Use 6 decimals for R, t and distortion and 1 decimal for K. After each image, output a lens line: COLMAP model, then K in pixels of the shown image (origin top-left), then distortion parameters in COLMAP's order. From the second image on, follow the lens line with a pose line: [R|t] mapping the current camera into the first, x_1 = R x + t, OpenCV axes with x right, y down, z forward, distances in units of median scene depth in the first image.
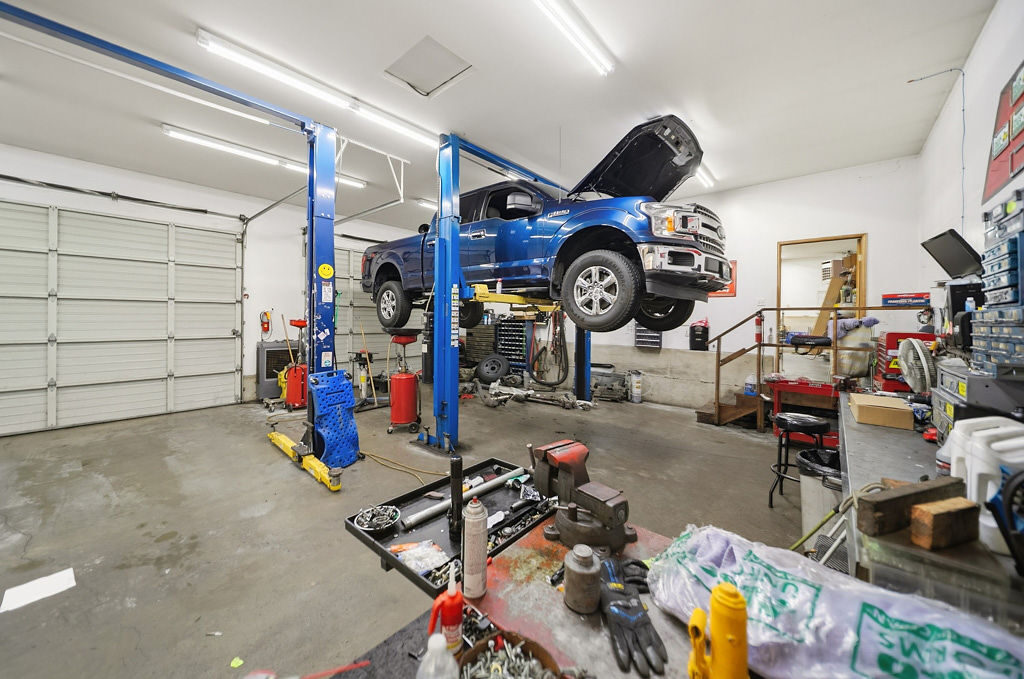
lens RADIAL K [[373.2, 0, 502.8], [0, 373.2, 319.6], [0, 0, 1]] dist [0.001983, -0.000767]
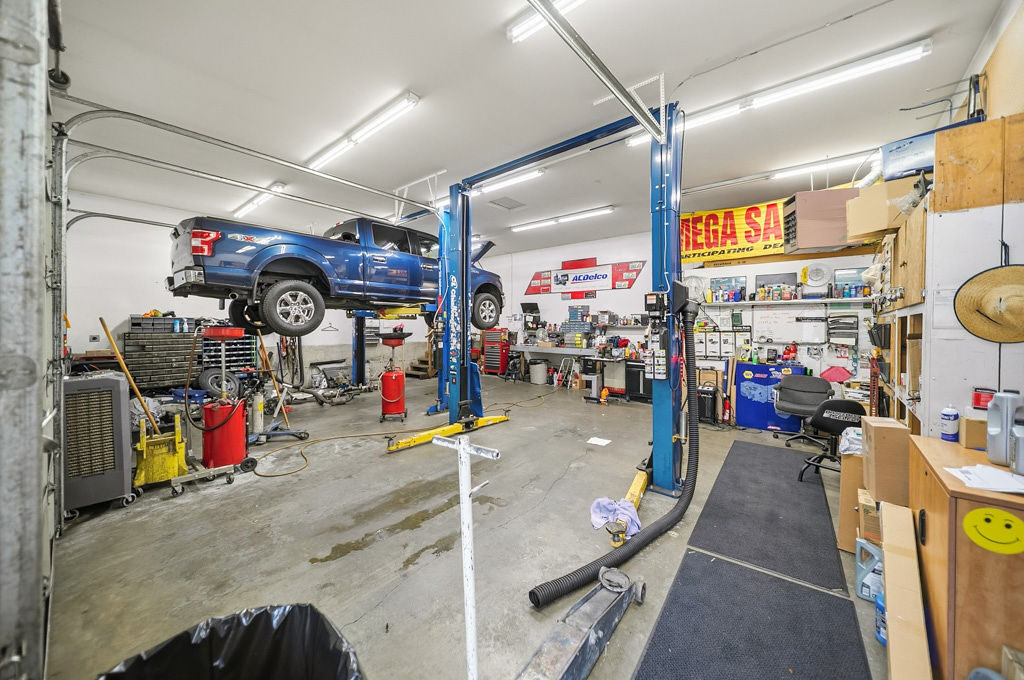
lens RADIAL K [[373.2, 0, 513.6], [0, 373.2, 331.1], [0, 0, 1]] dist [0.001983, -0.000767]
pose [[-0.030088, -0.020257, 0.999342, -2.000954], [0.001855, 0.999792, 0.020322, -0.006473], [-0.999546, 0.002465, -0.030044, 0.909412]]
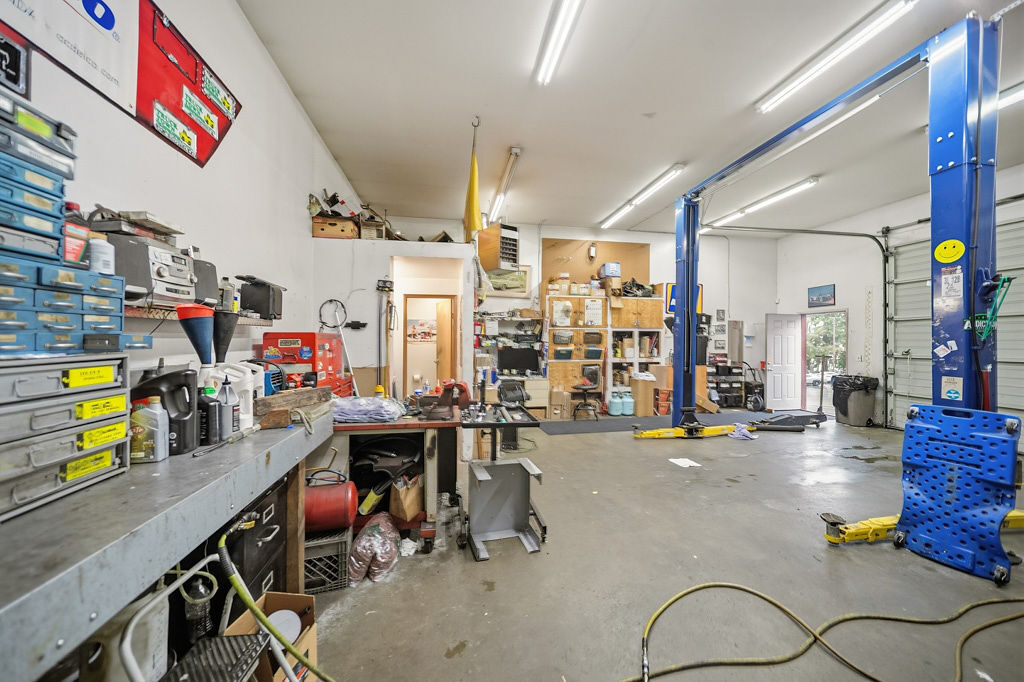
lens RADIAL K [[373.2, 0, 509.7], [0, 373.2, 340.5], [0, 0, 1]] dist [0.001983, -0.000767]
pose [[-0.639067, -0.009995, -0.769086, 0.541191], [-0.012426, 0.999919, -0.002670, 0.038388], [0.769051, 0.007850, -0.639140, 0.883759]]
